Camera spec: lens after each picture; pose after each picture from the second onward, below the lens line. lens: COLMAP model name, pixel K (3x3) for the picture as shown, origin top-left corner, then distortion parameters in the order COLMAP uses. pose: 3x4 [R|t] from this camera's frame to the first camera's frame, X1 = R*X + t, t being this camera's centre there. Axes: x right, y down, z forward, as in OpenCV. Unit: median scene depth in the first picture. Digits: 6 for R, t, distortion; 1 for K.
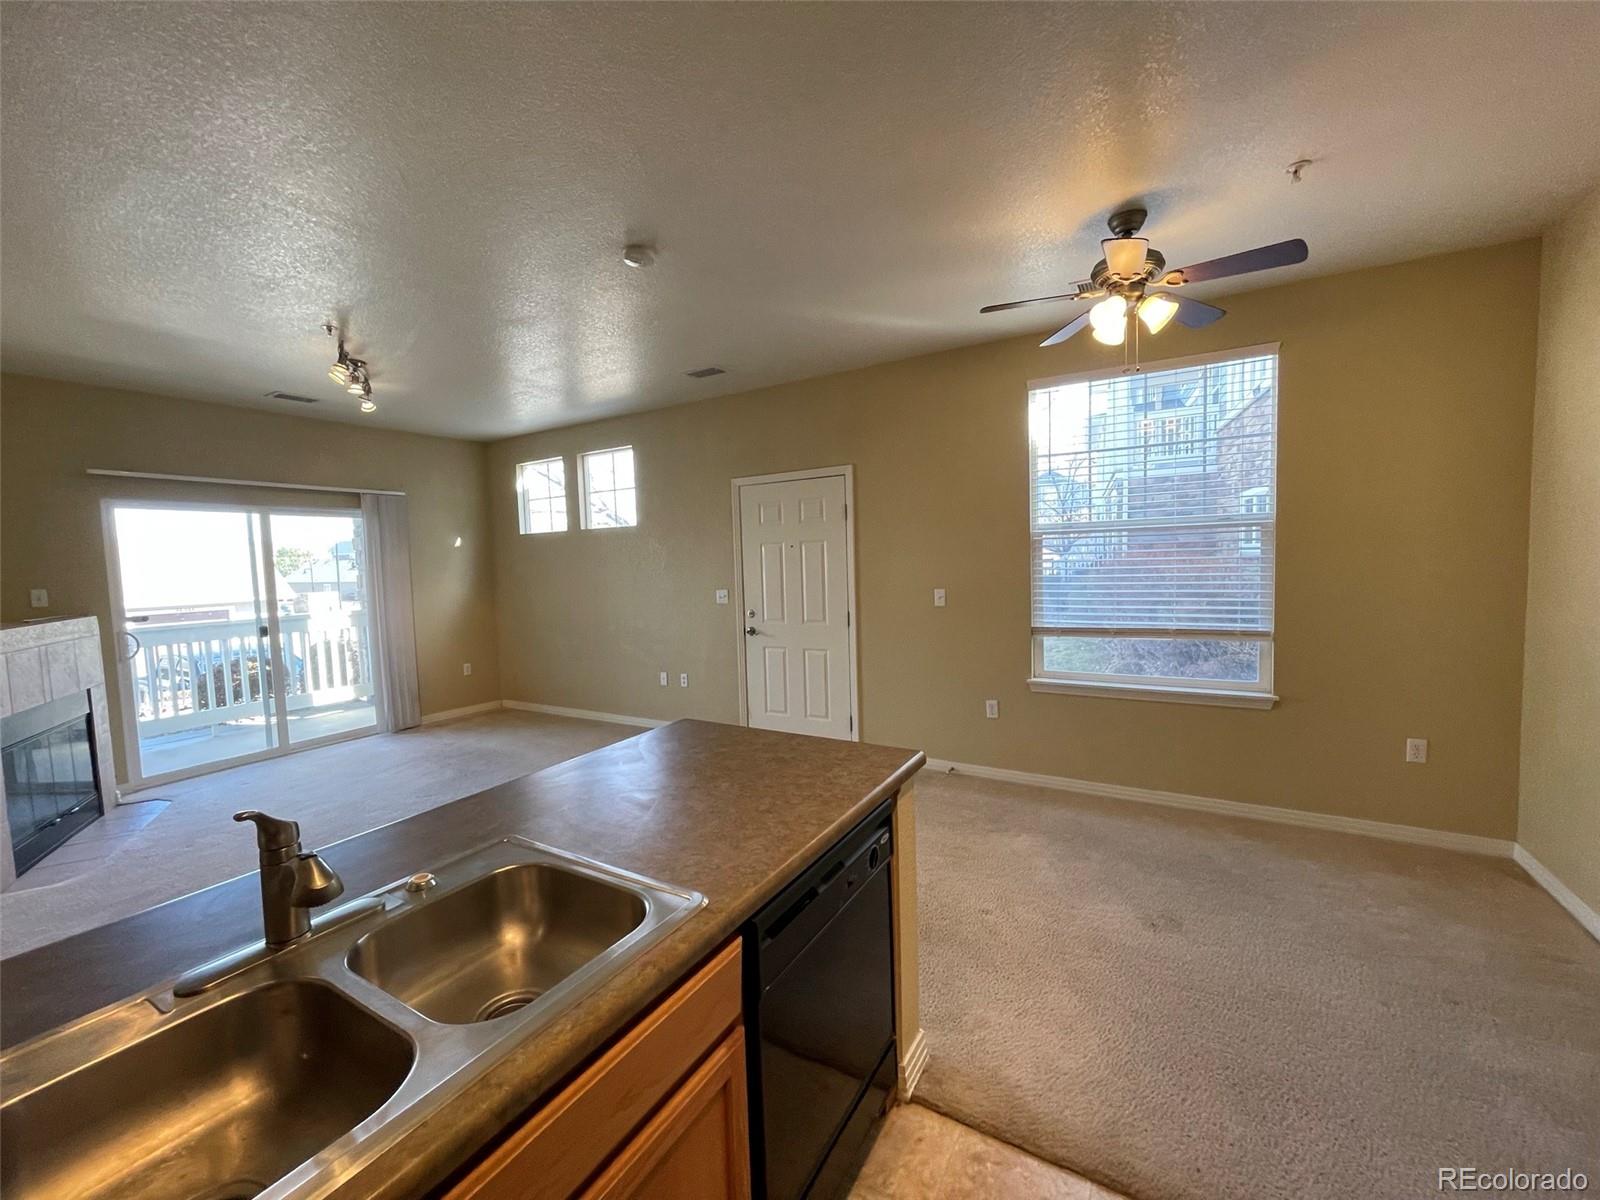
lens RADIAL K [[643.8, 0, 799.0], [0, 643.8, 602.1], [0, 0, 1]] dist [-0.001604, 0.001159]
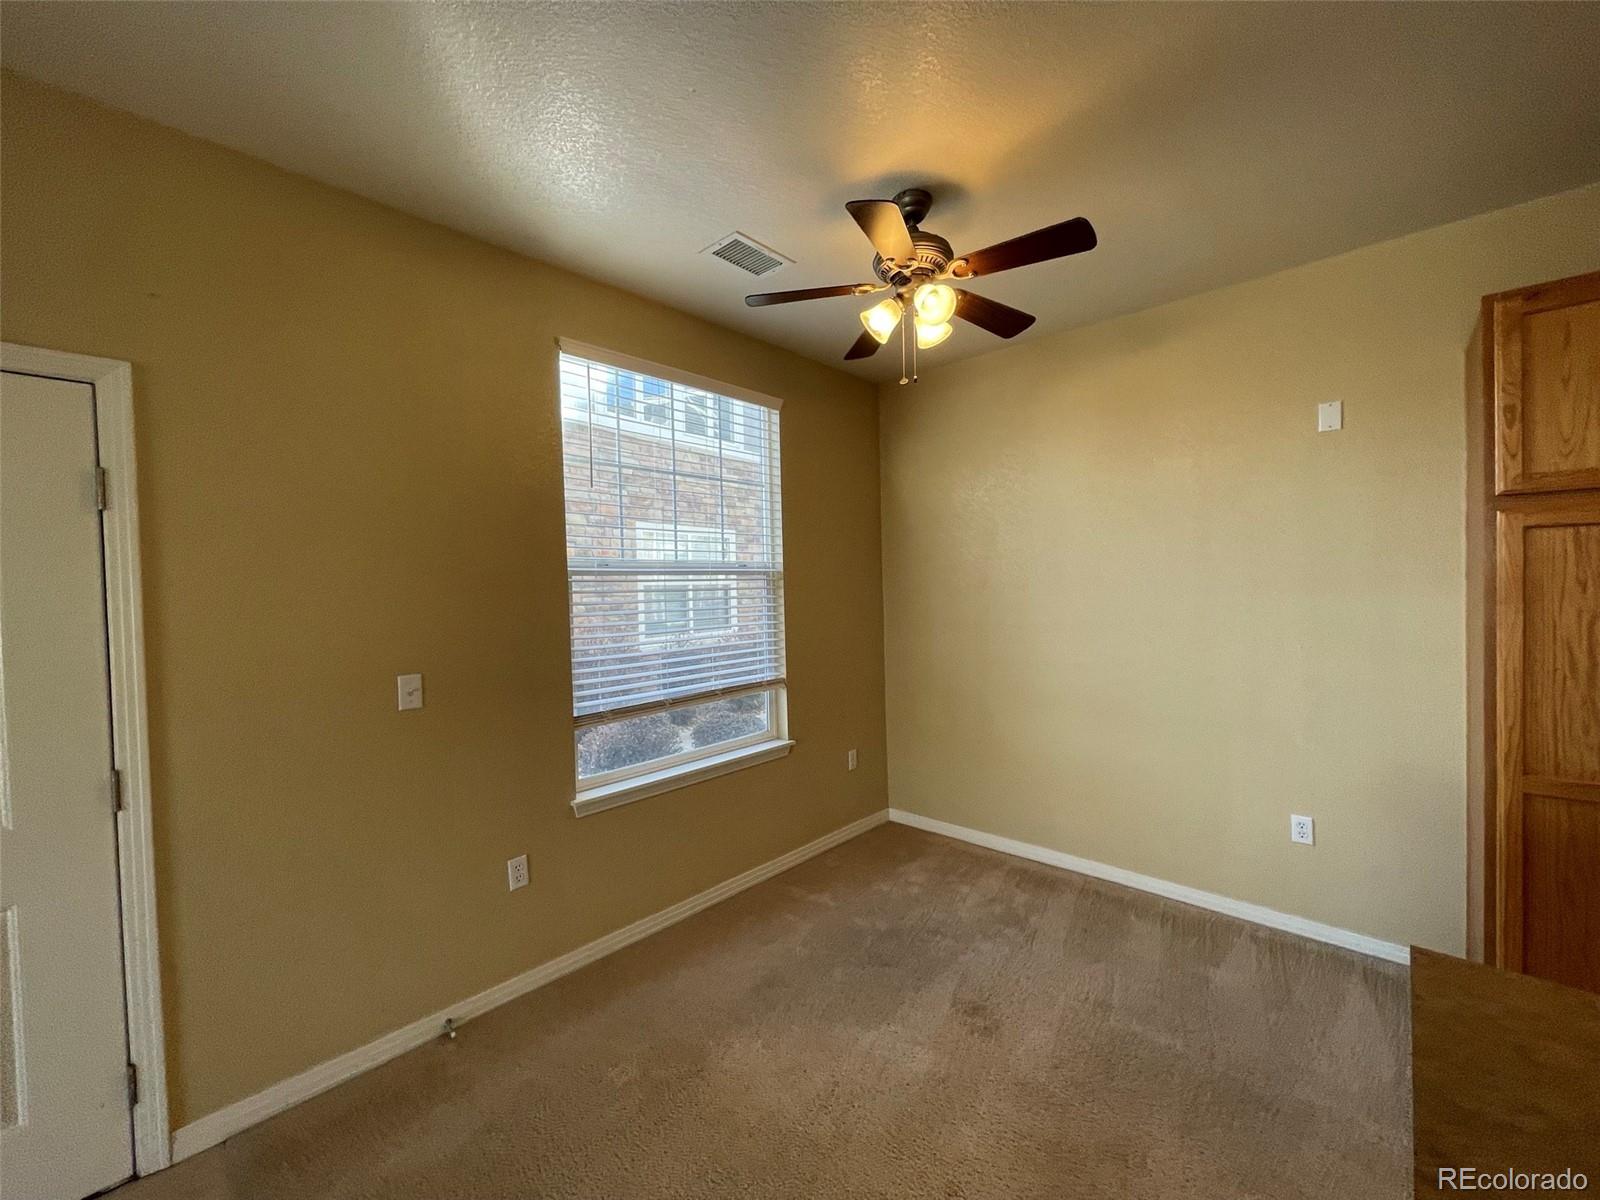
lens RADIAL K [[643.8, 0, 792.5], [0, 643.8, 601.8], [0, 0, 1]] dist [-0.001604, 0.001159]
pose [[0.219669, 0.001450, 0.975573, -0.243743], [0.085288, 0.996142, -0.020685, -0.049536], [-0.971839, 0.087749, 0.218698, 0.716876]]
